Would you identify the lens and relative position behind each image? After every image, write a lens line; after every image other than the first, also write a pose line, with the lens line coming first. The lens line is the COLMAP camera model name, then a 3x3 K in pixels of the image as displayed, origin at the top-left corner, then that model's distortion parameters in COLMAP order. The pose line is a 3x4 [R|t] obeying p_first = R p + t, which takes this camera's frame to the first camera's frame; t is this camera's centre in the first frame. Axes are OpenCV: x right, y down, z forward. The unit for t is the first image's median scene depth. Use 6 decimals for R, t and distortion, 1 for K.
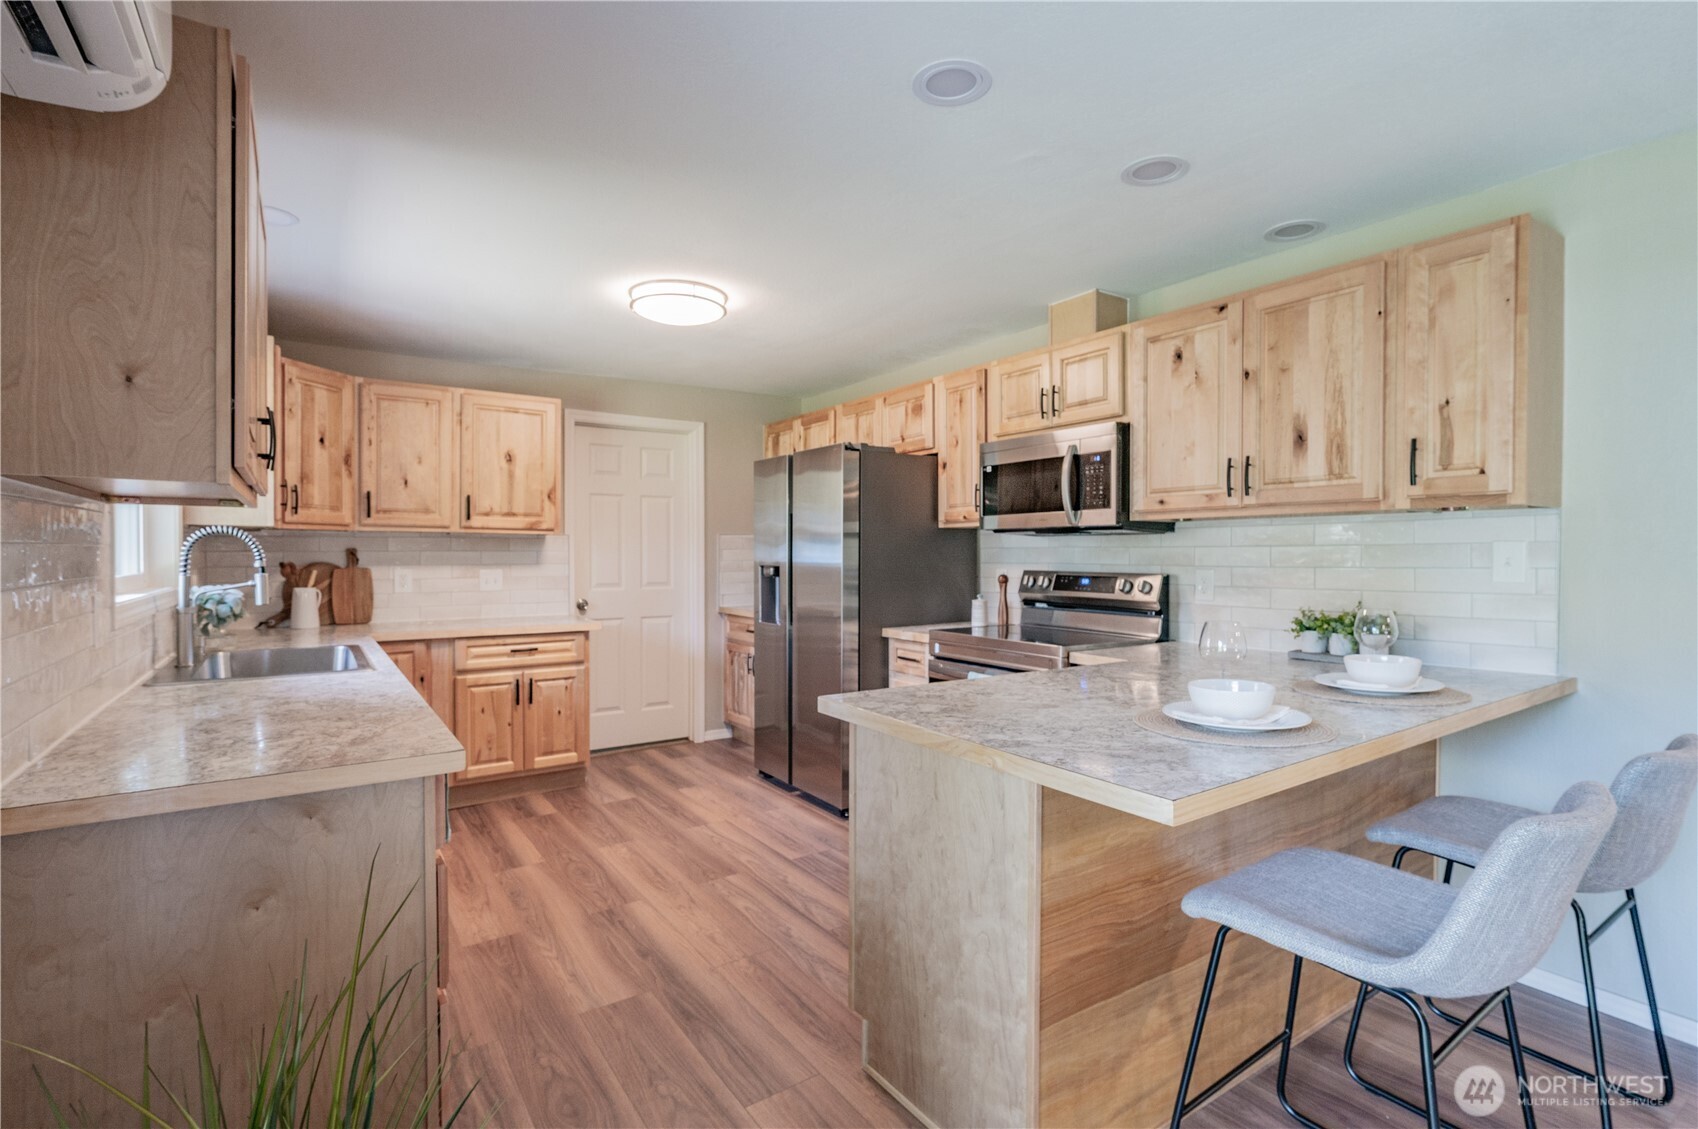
lens RADIAL K [[805.2, 0, 849.0], [0, 805.2, 564.5], [0, 0, 1]] dist [-0.003680, 0.000011]
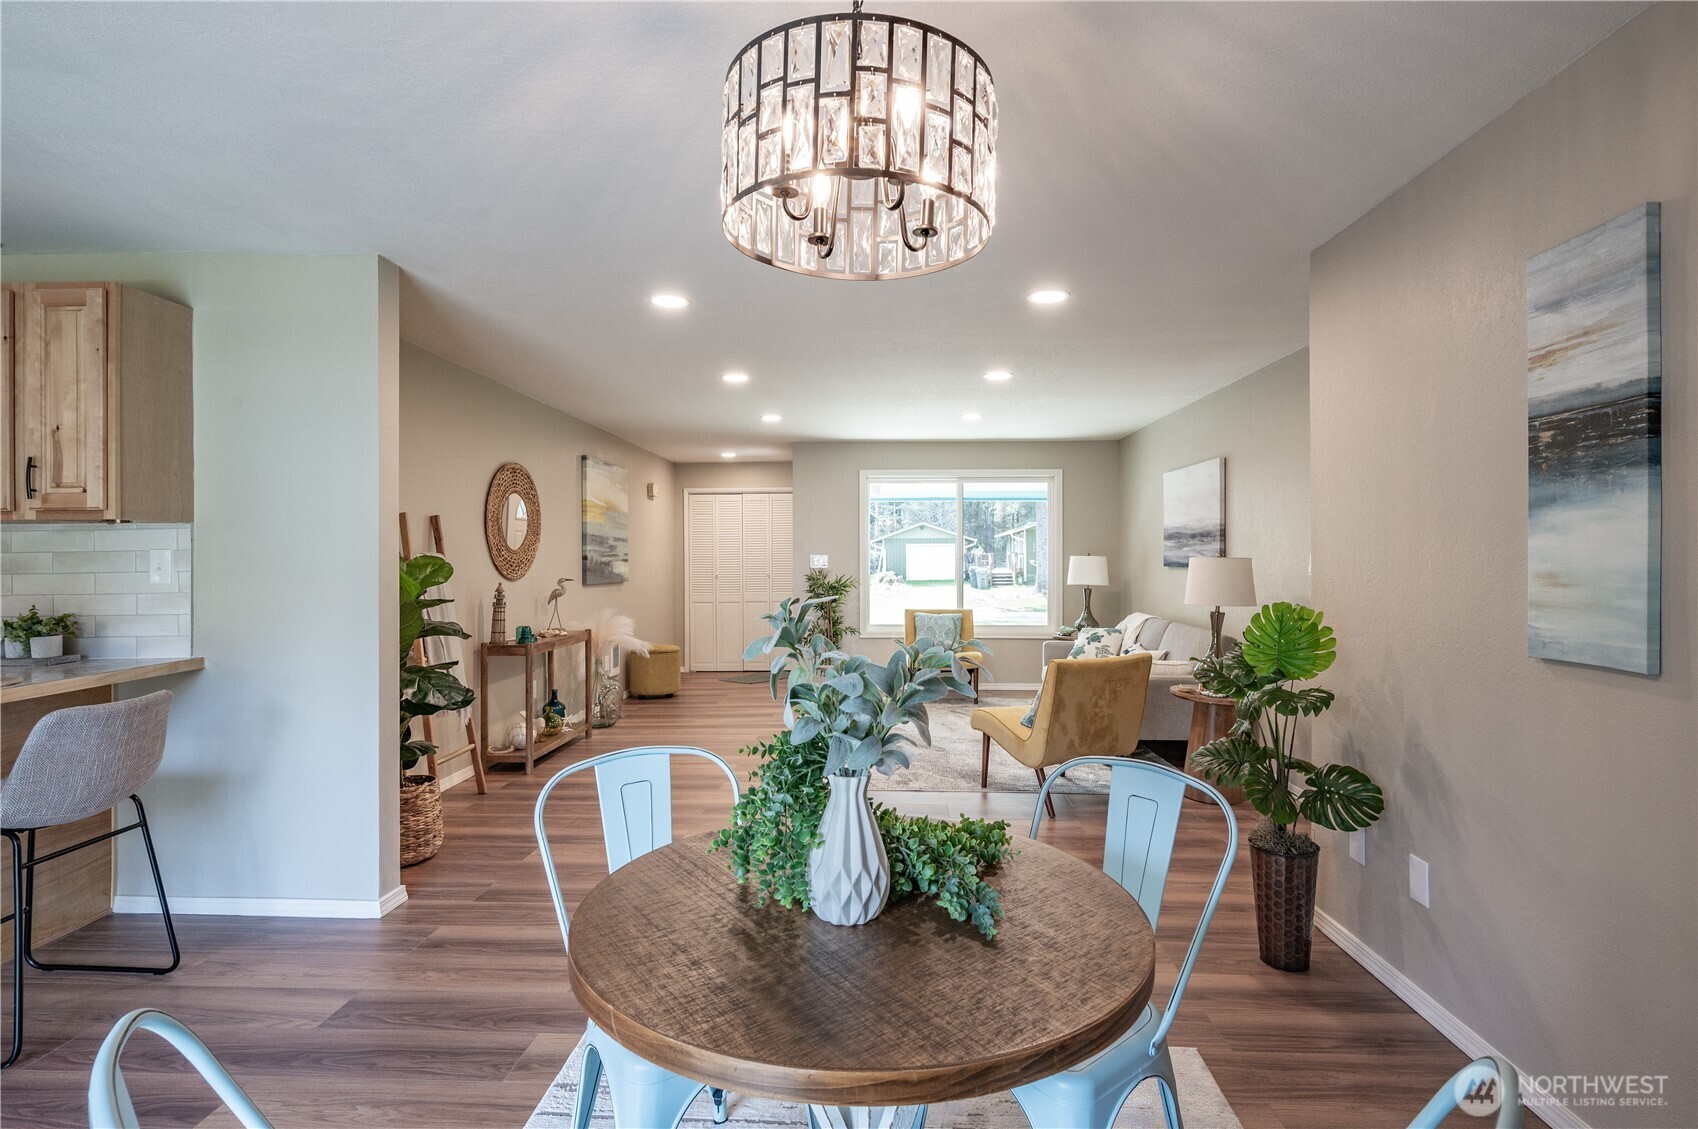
lens RADIAL K [[824.1, 0, 855.7], [0, 824.1, 560.8], [0, 0, 1]] dist [0.001812, 0.000515]
pose [[0.589643, -0.006238, 0.807640, 0.315462], [0.014795, 0.999886, -0.003079, 0.005354], [-0.807528, 0.013765, 0.589668, -0.415864]]
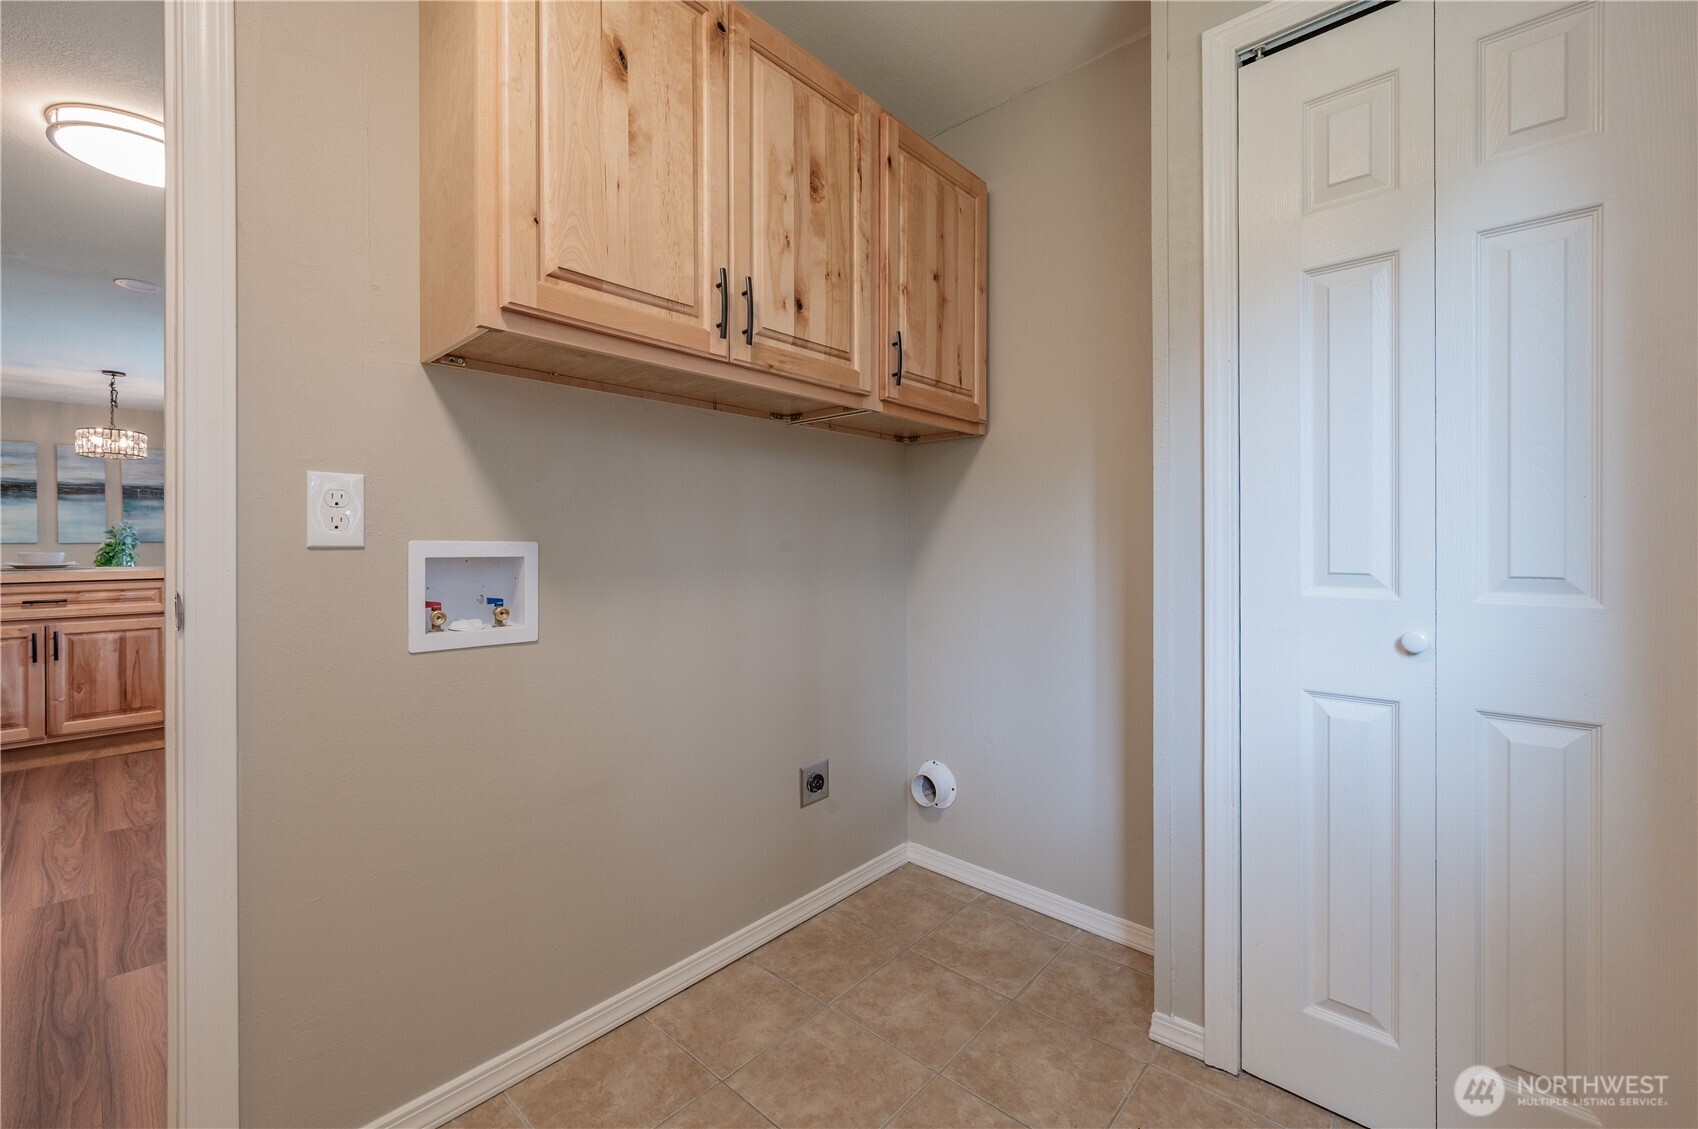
lens RADIAL K [[703.6, 0, 842.7], [0, 703.6, 547.4], [0, 0, 1]] dist [-0.000986, -0.000314]
pose [[-0.973413, 0.001891, -0.229049, -0.745859], [-0.003358, 0.999741, 0.022524, 0.039419], [0.229033, 0.022694, -0.973154, 1.901679]]
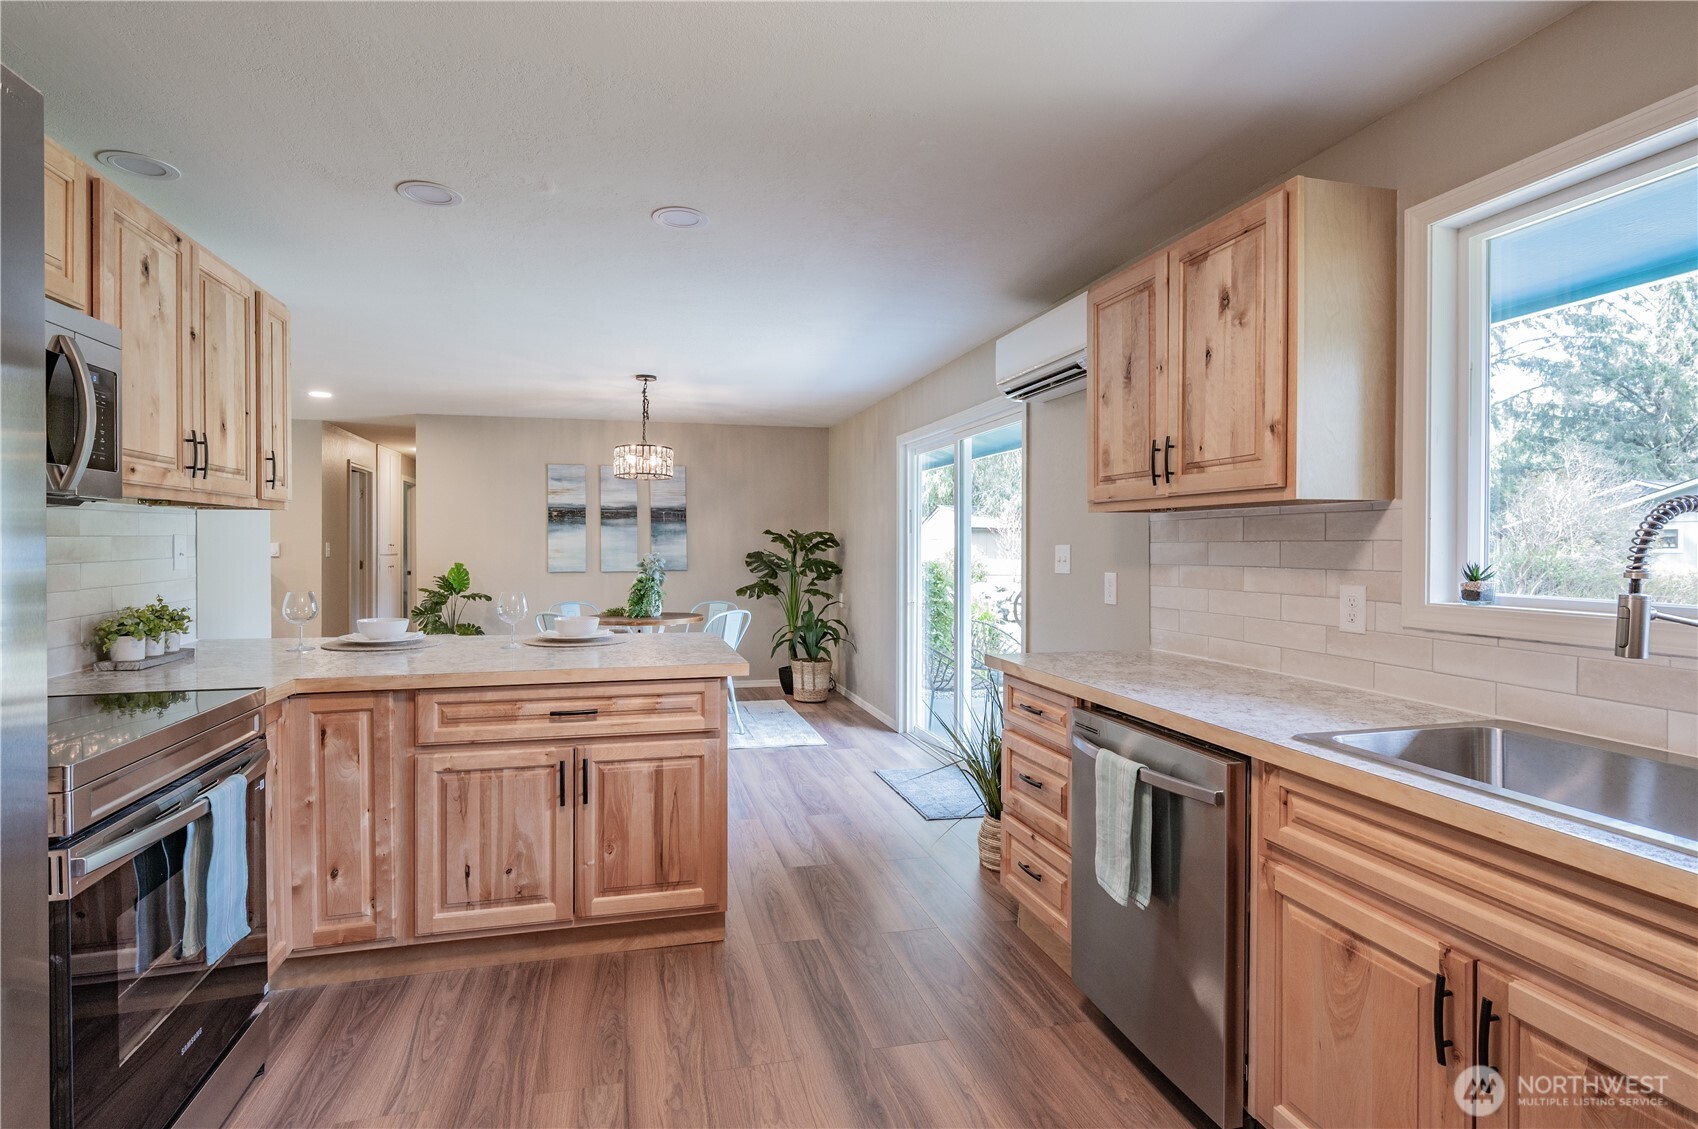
lens RADIAL K [[841.2, 0, 831.5], [0, 841.2, 554.1], [0, 0, 1]] dist [-0.001628, 0.000273]
pose [[-0.939624, -0.005946, 0.342156, -0.367430], [0.002777, 0.999684, 0.025000, -0.020947], [-0.342196, 0.024441, -0.939311, 1.329440]]
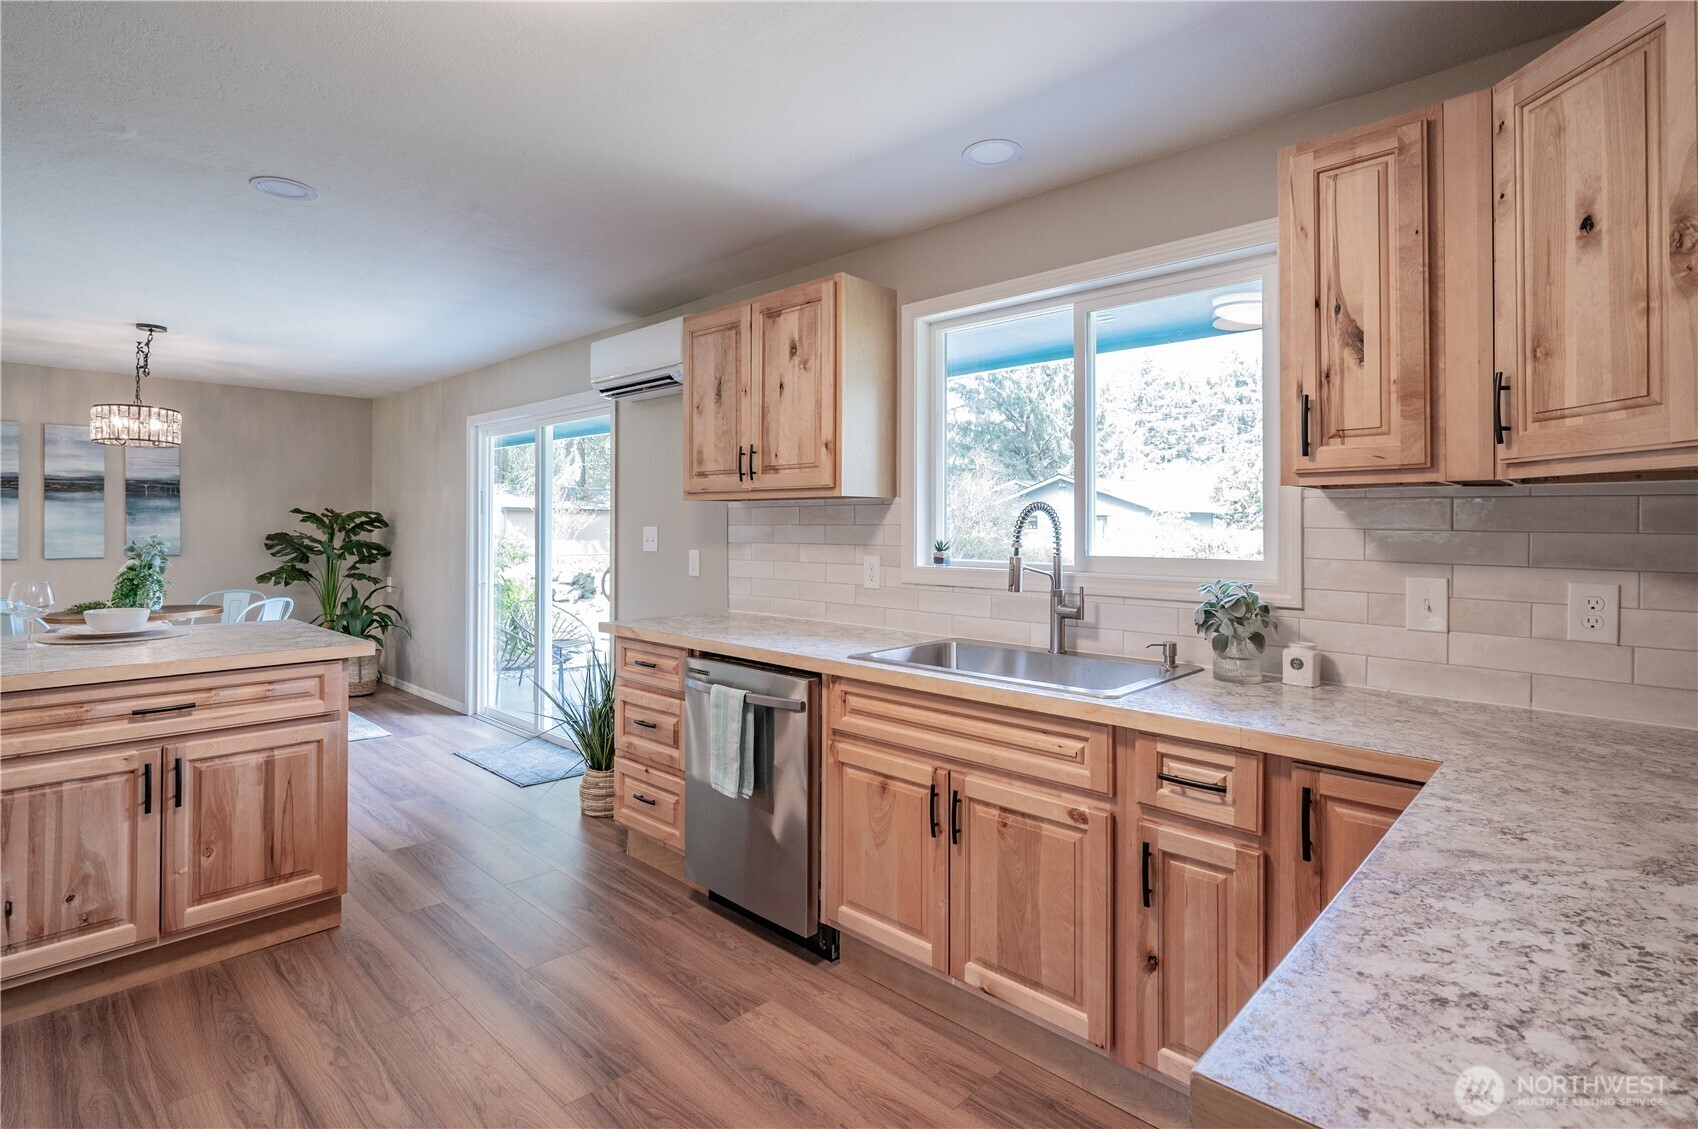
lens RADIAL K [[836.3, 0, 842.7], [0, 836.3, 521.2], [0, 0, 1]] dist [-0.001887, -0.000345]
pose [[-0.977924, -0.006204, -0.208871, -0.294621], [-0.007984, 0.999939, 0.007677, -0.025210], [0.208810, 0.009176, -0.977913, 1.492539]]
